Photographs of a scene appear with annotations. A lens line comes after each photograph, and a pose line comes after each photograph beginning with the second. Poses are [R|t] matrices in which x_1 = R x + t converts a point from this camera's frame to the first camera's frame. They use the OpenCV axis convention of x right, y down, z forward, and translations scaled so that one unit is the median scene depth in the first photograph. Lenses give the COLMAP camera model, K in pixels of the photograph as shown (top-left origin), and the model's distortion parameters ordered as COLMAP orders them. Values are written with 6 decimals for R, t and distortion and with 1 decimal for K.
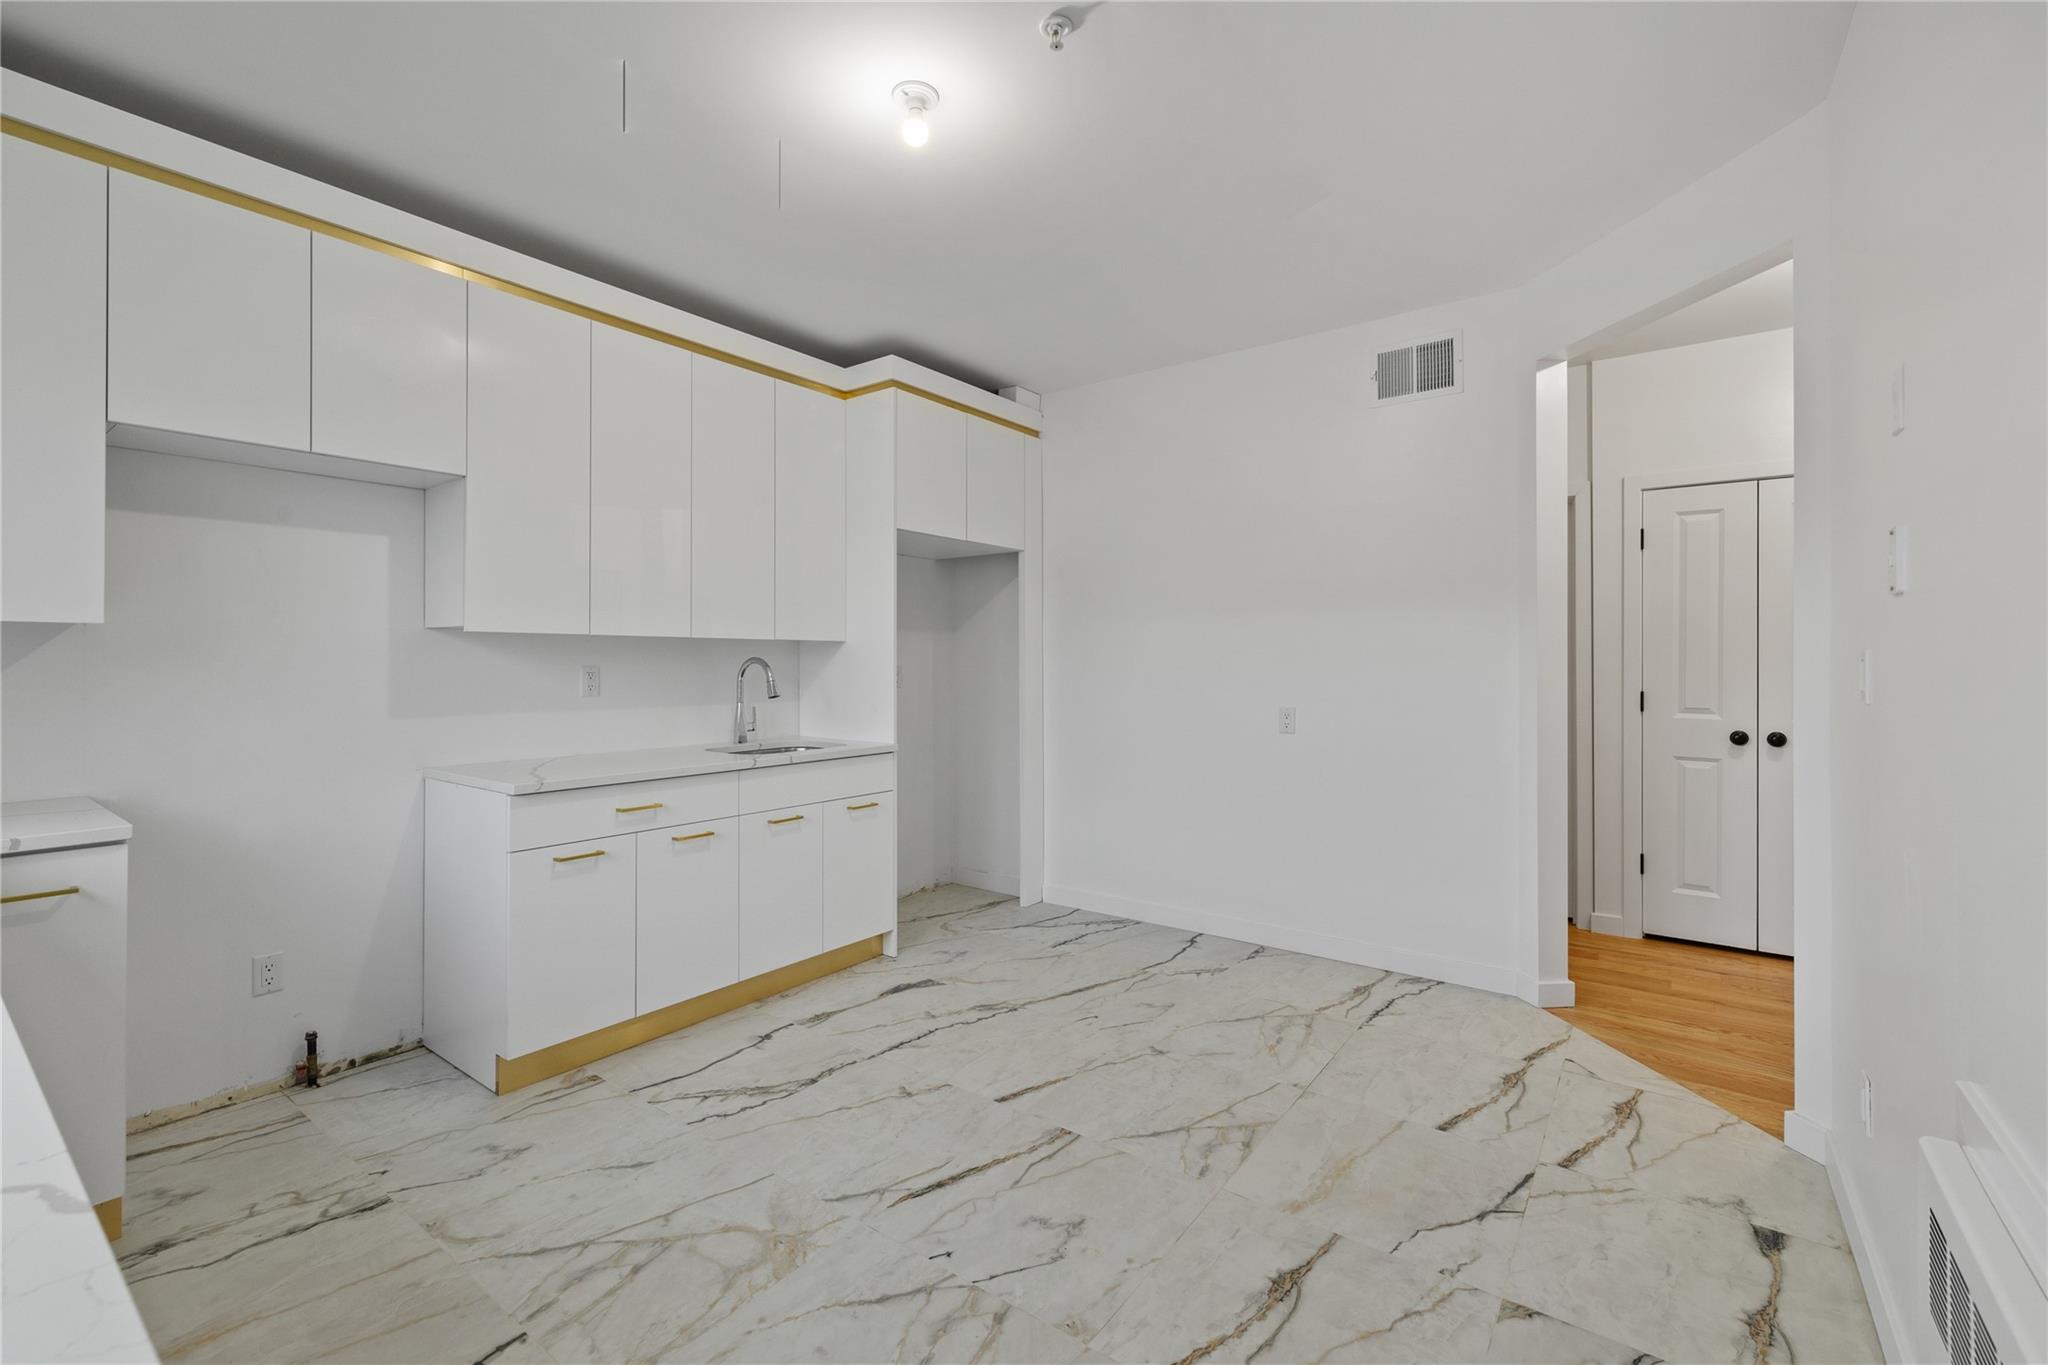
lens RADIAL K [[871.5, 0, 1035.6], [0, 871.5, 662.4], [0, 0, 1]] dist [-0.001807, 0.000033]
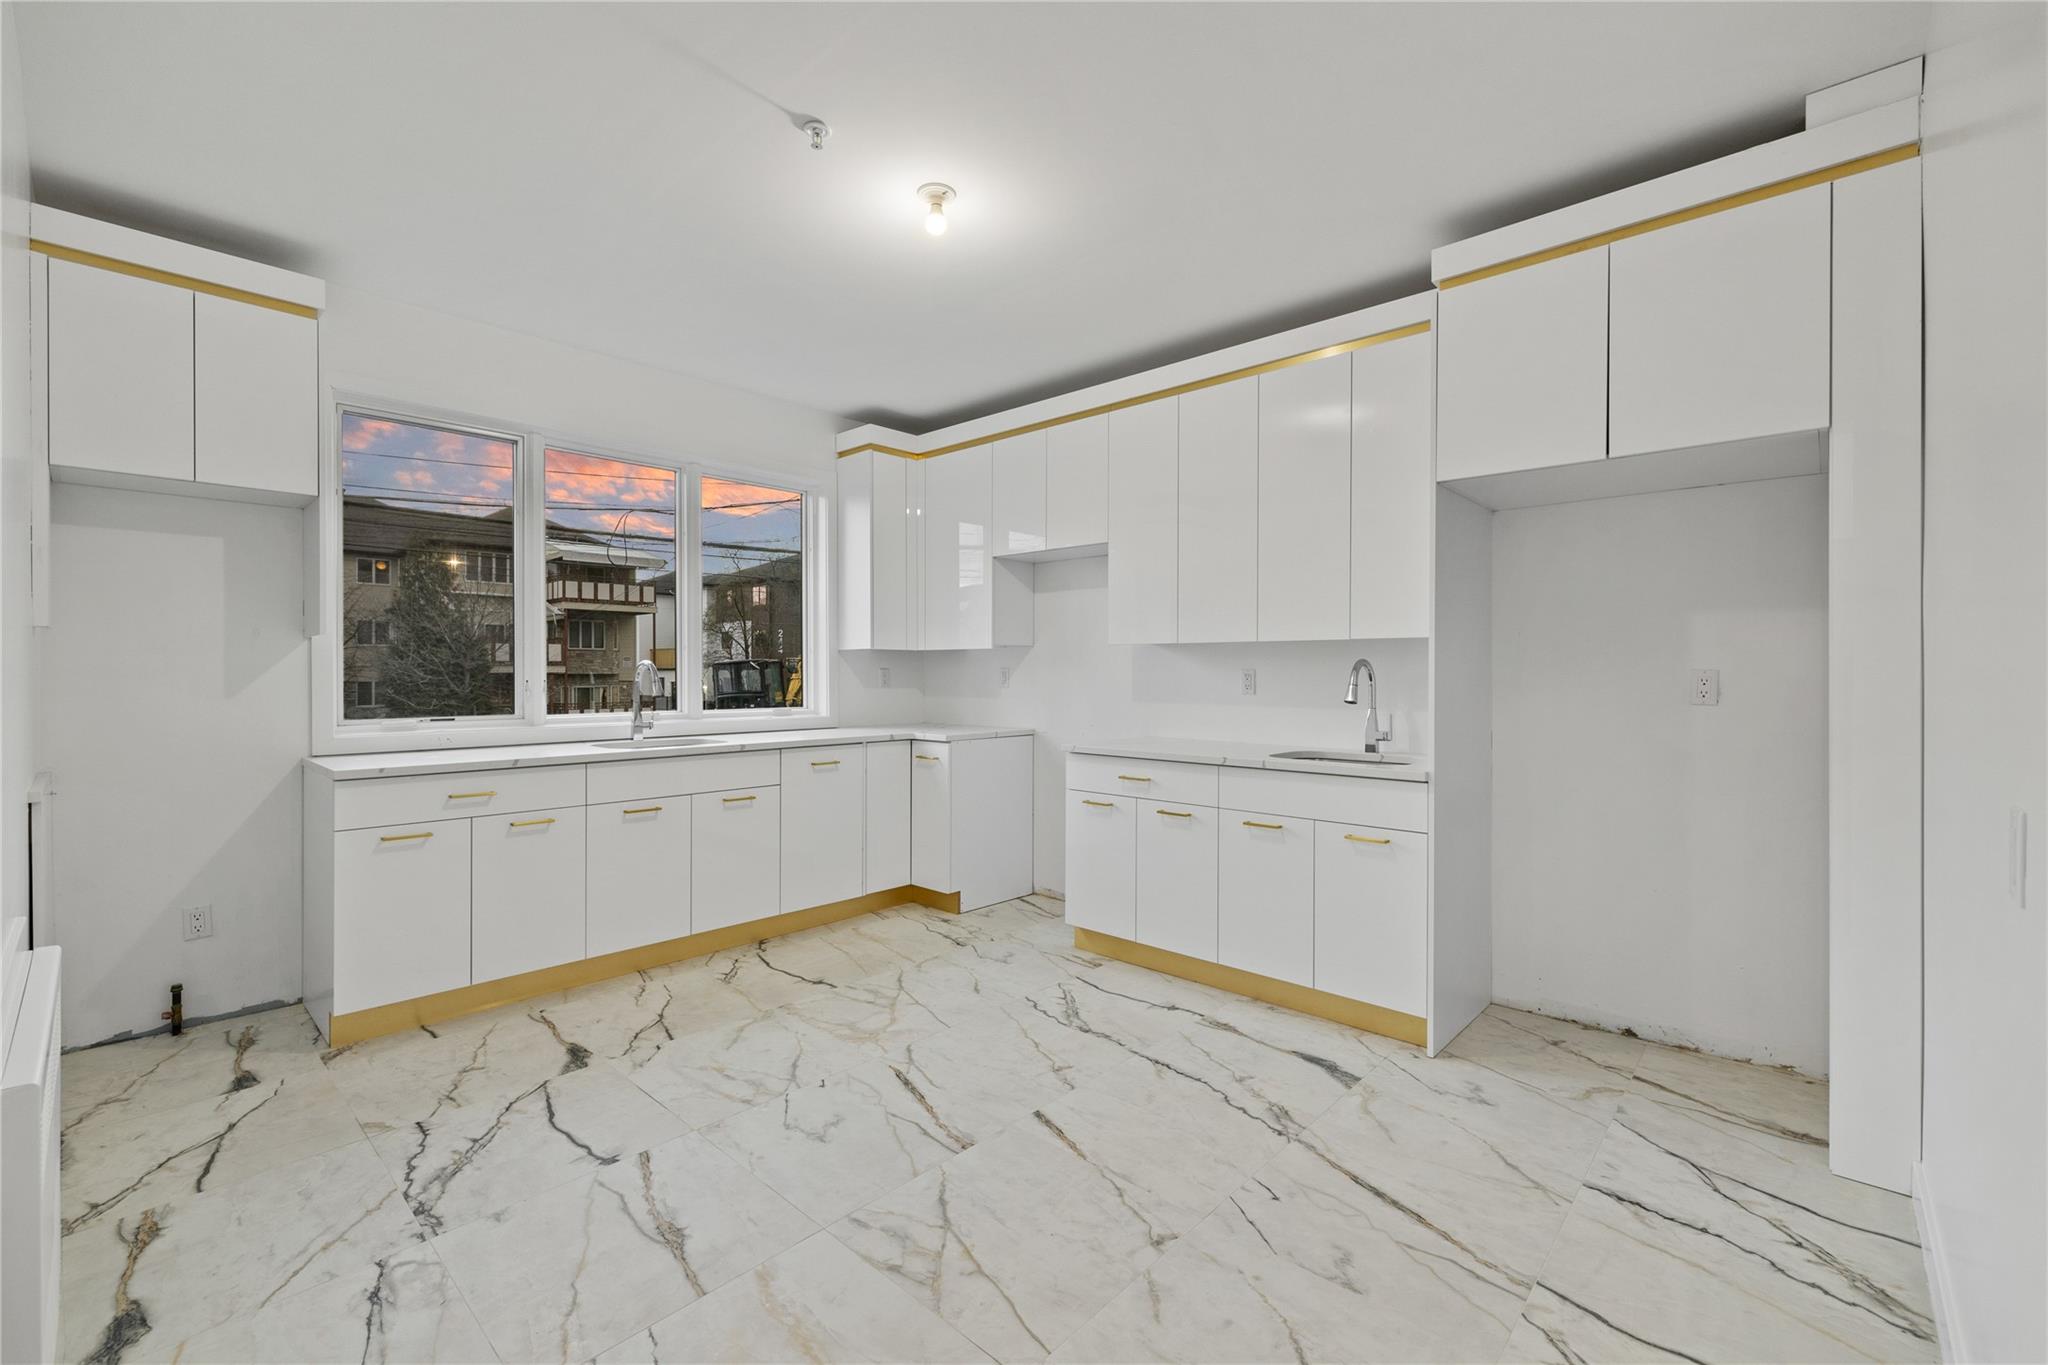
lens RADIAL K [[871.5, 0, 1035.6], [0, 871.5, 662.4], [0, 0, 1]] dist [-0.001807, 0.000033]
pose [[-0.114369, -0.012433, -0.993361, 0.866907], [-0.004911, 0.999917, -0.011949, 0.013299], [0.993426, 0.003512, -0.114420, 1.037290]]
